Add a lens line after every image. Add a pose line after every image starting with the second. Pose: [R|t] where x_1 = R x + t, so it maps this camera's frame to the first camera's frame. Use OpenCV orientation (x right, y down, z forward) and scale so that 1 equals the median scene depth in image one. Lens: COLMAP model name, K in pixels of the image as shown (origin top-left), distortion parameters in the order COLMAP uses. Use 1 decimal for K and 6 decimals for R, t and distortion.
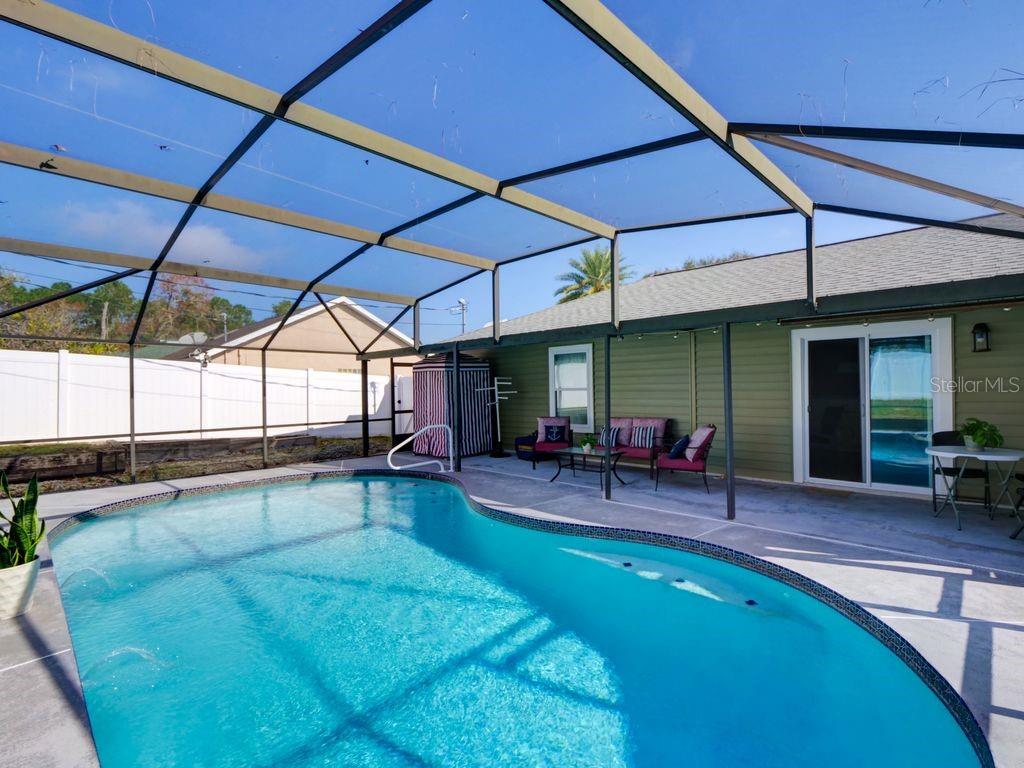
lens RADIAL K [[502.5, 0, 512.1], [0, 502.5, 386.4], [0, 0, 1]] dist [-0.004435, -0.001144]
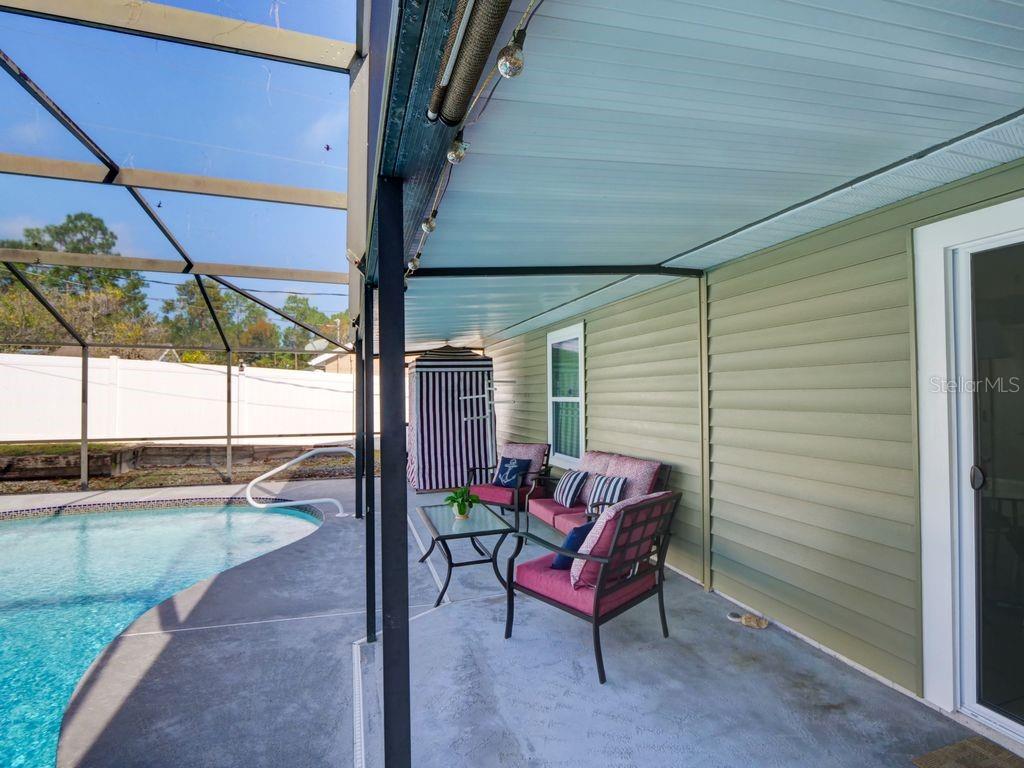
lens RADIAL K [[502.5, 0, 512.1], [0, 502.5, 386.4], [0, 0, 1]] dist [-0.004435, -0.001144]
pose [[0.892335, 0.003264, -0.451361, 0.404283], [-0.009422, 0.999891, -0.011397, -0.002764], [0.451275, 0.014422, 0.892269, 0.510278]]
